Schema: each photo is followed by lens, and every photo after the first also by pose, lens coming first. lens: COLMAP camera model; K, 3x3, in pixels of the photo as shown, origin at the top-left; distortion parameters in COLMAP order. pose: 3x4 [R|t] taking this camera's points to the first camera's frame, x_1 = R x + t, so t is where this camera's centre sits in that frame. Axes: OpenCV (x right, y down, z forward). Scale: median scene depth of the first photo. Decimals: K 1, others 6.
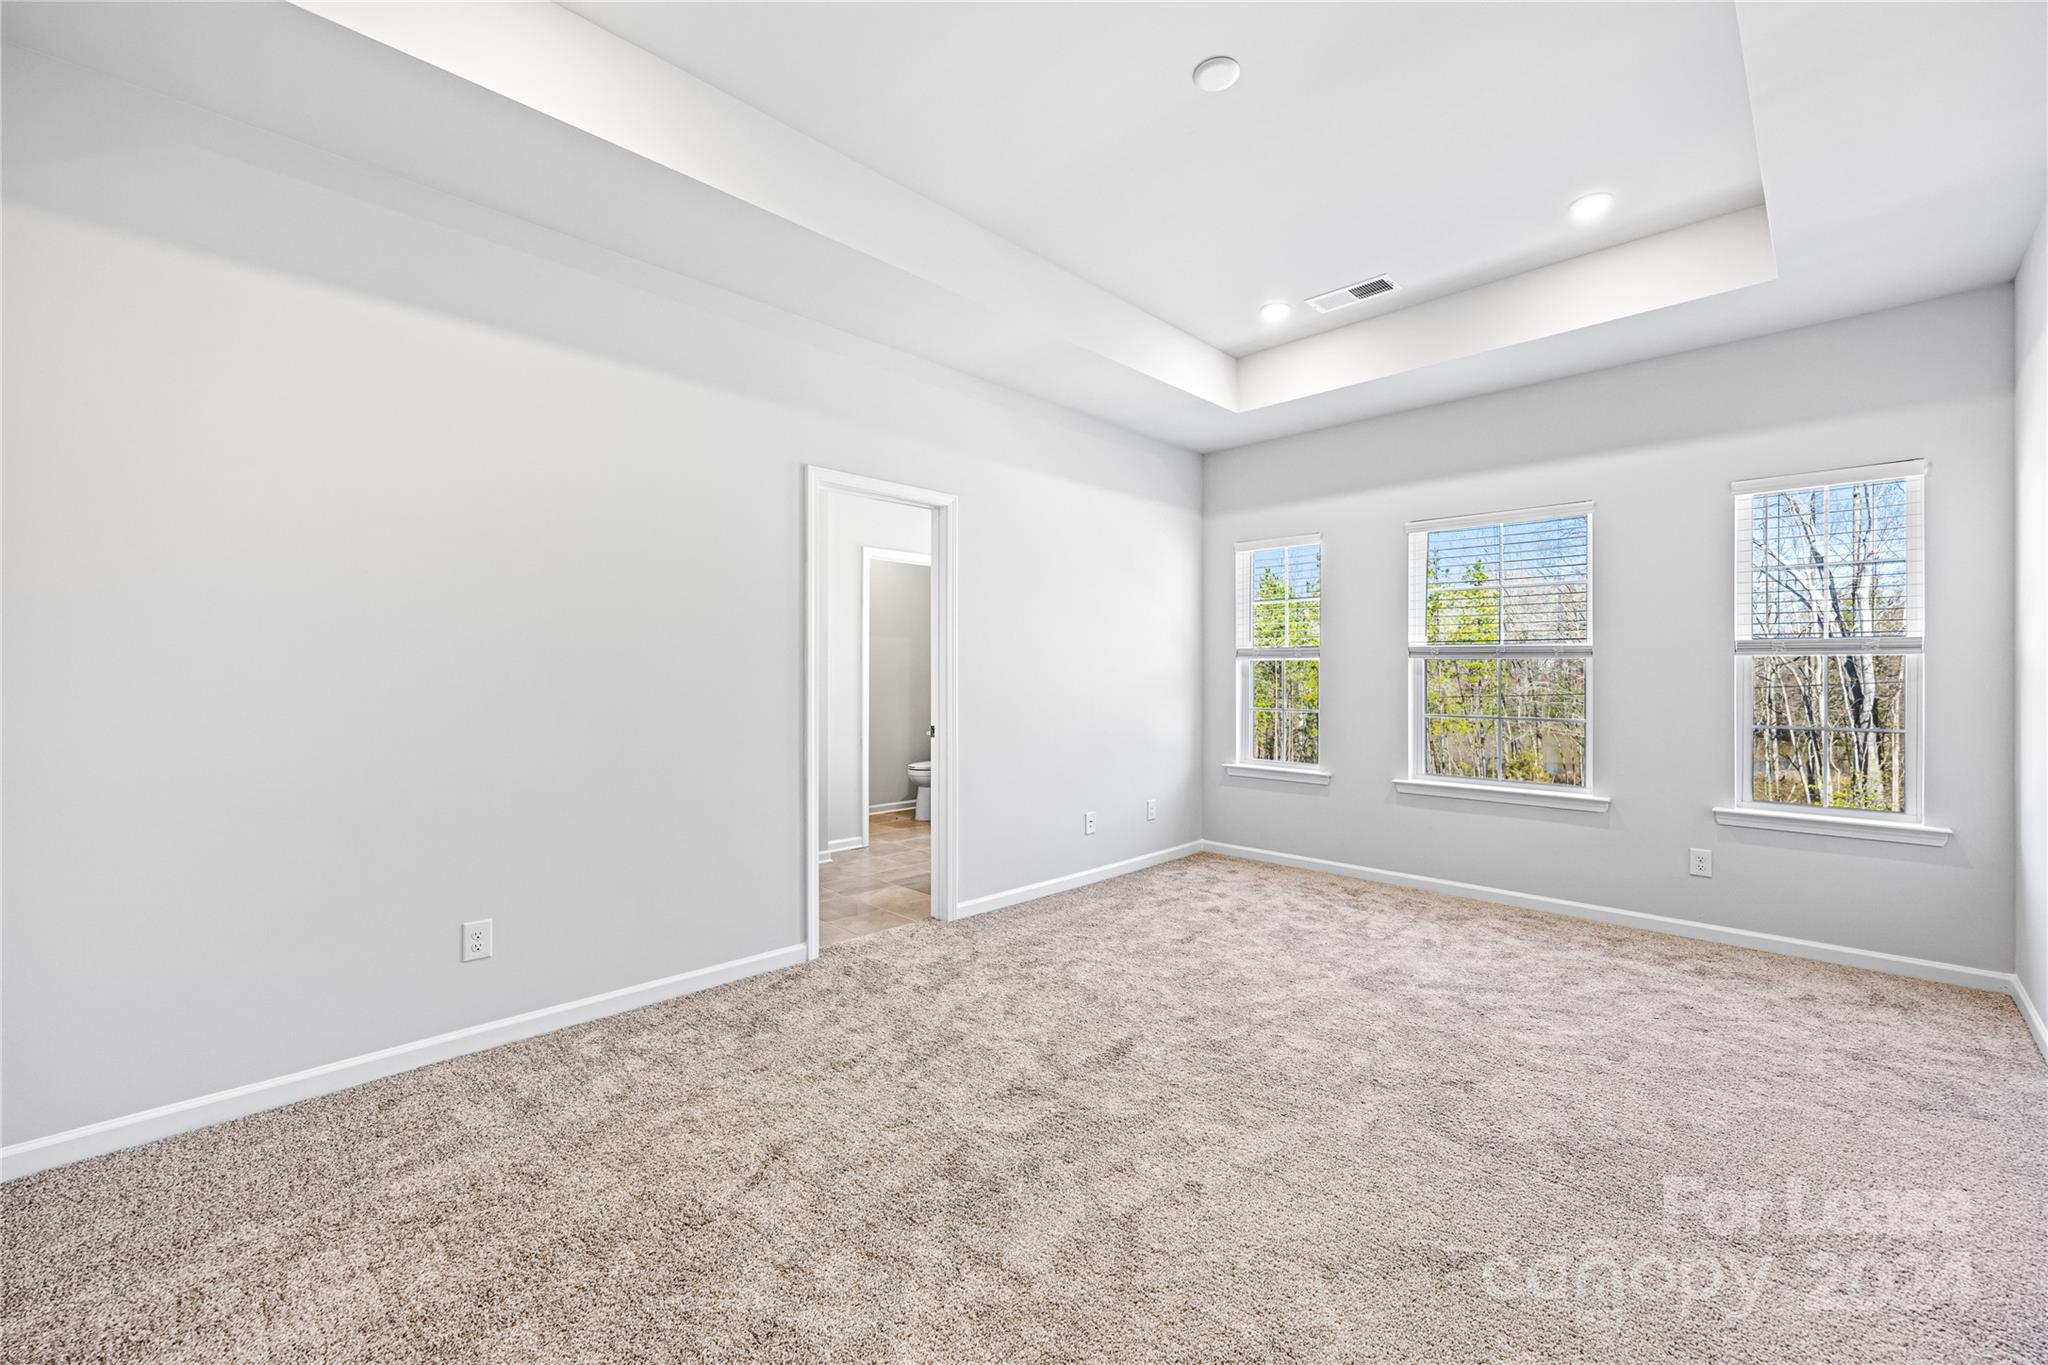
lens RADIAL K [[831.2, 0, 1021.6], [0, 831.2, 681.2], [0, 0, 1]] dist [-0.005828, 0.001612]
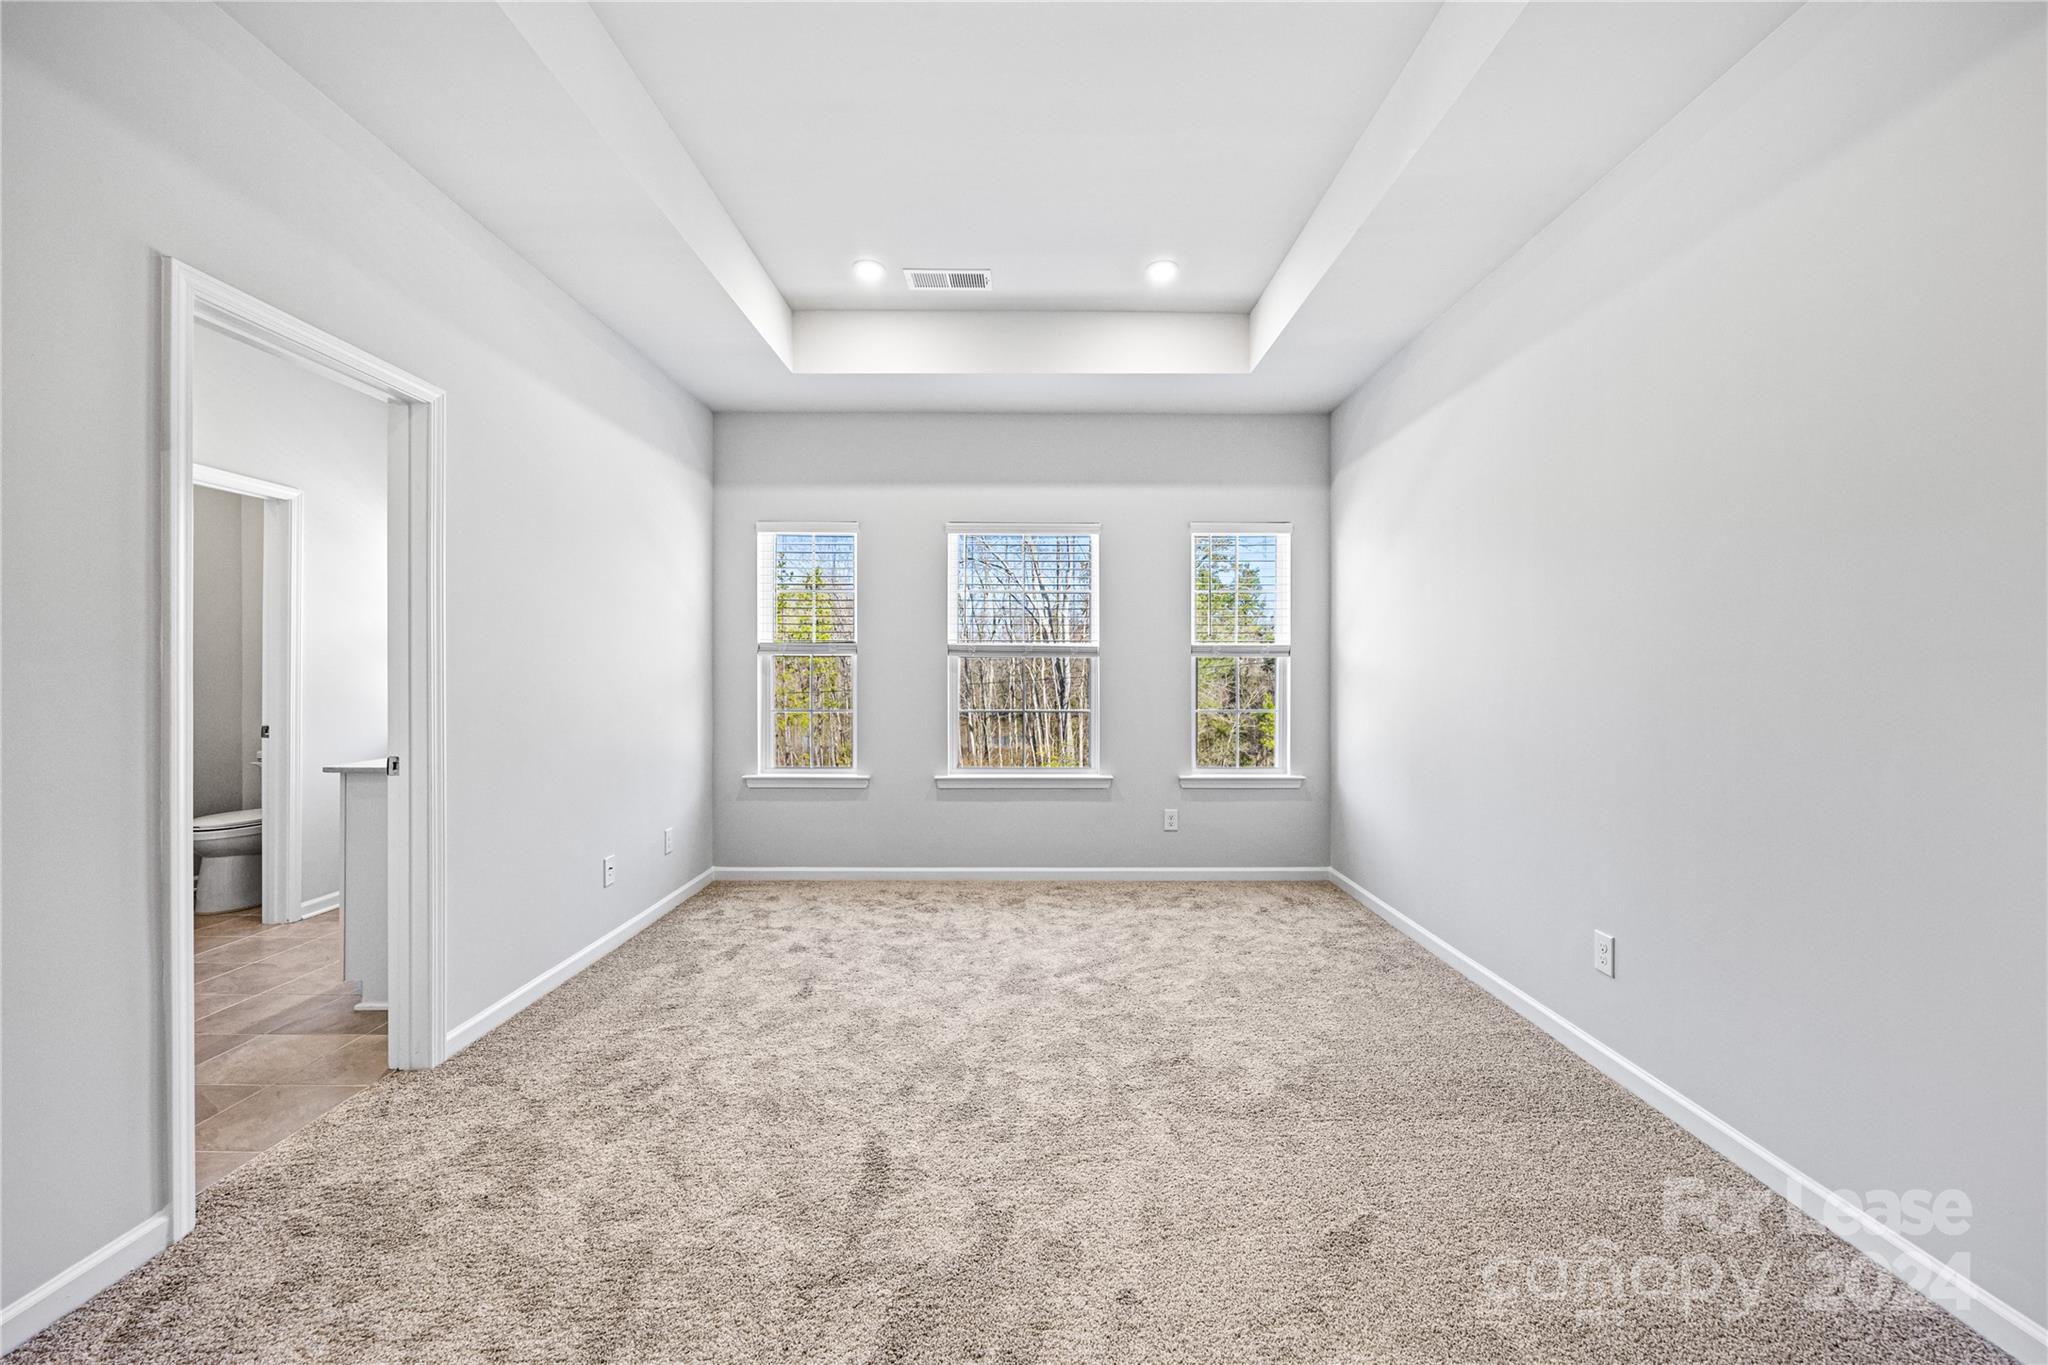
lens RADIAL K [[831.2, 0, 1019.1], [0, 831.2, 671.7], [0, 0, 1]] dist [-0.005828, 0.001612]
pose [[0.700570, -0.001216, 0.713583, -0.246573], [0.007222, 0.999959, -0.005386, -0.001854], [-0.713548, 0.008926, 0.700550, 0.273504]]
